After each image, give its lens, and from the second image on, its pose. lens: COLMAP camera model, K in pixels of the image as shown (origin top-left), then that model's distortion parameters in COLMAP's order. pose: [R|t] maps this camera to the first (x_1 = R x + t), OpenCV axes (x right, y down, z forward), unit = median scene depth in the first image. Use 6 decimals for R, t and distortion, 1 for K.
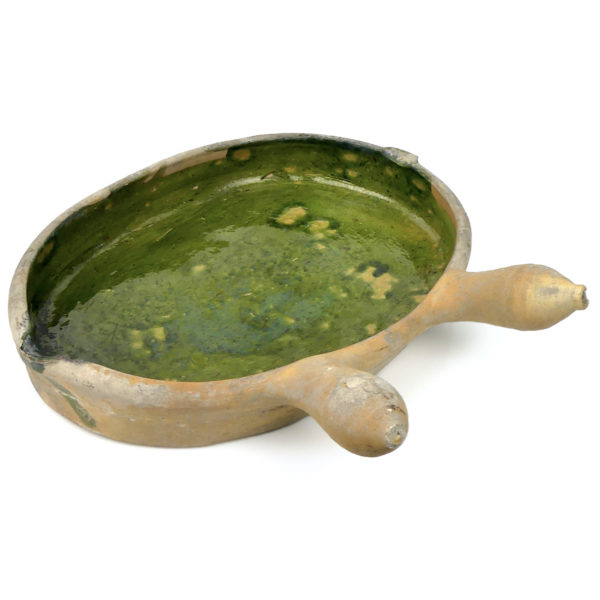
lens RADIAL K [[823.0, 0, 300.0], [0, 823.0, 300.0], [0, 0, 1]] dist [-0.001592, 0.030137]
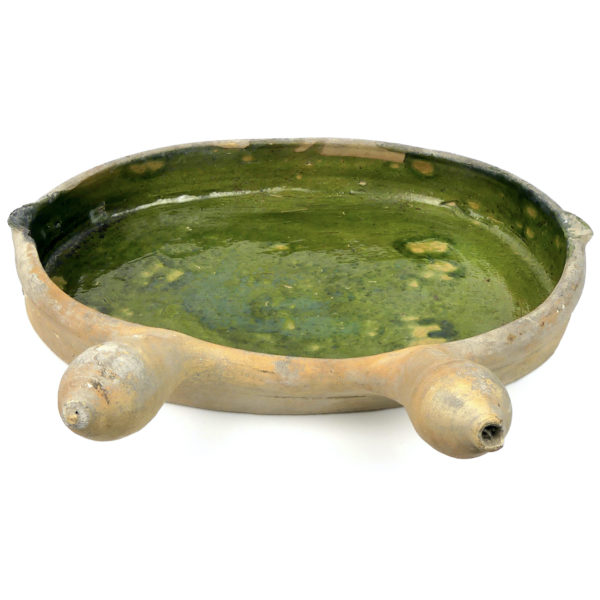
lens RADIAL K [[823.0, 0, 300.0], [0, 823.0, 300.0], [0, 0, 1]] dist [-0.001592, 0.030137]
pose [[0.701243, 0.396714, -0.592349, 0.460986], [-0.442391, 0.893696, 0.074817, -0.063891], [0.559061, 0.209585, 0.802200, 0.279698]]
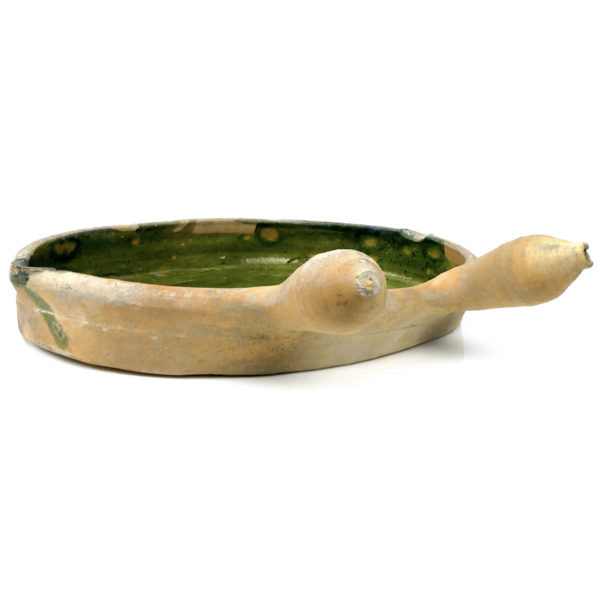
lens RADIAL K [[766.0, 0, 300.0], [0, 766.0, 300.0], [0, 0, 1]] dist [-0.006239, 0.006926]
pose [[0.993882, 0.045414, -0.100677, 0.081935], [-0.083290, 0.906839, -0.413165, 0.346284], [0.072534, 0.419023, 0.905074, 0.148328]]
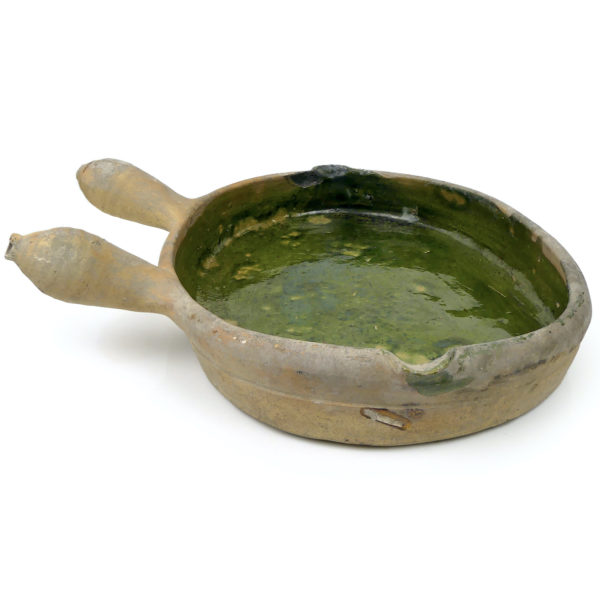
lens RADIAL K [[787.6, 0, 300.0], [0, 787.6, 300.0], [0, 0, 1]] dist [-0.014806, -0.001835]
pose [[-0.660554, 0.278919, -0.697046, 0.600253], [-0.480845, 0.555856, 0.678094, -0.575640], [0.576590, 0.783089, -0.233056, 1.133808]]
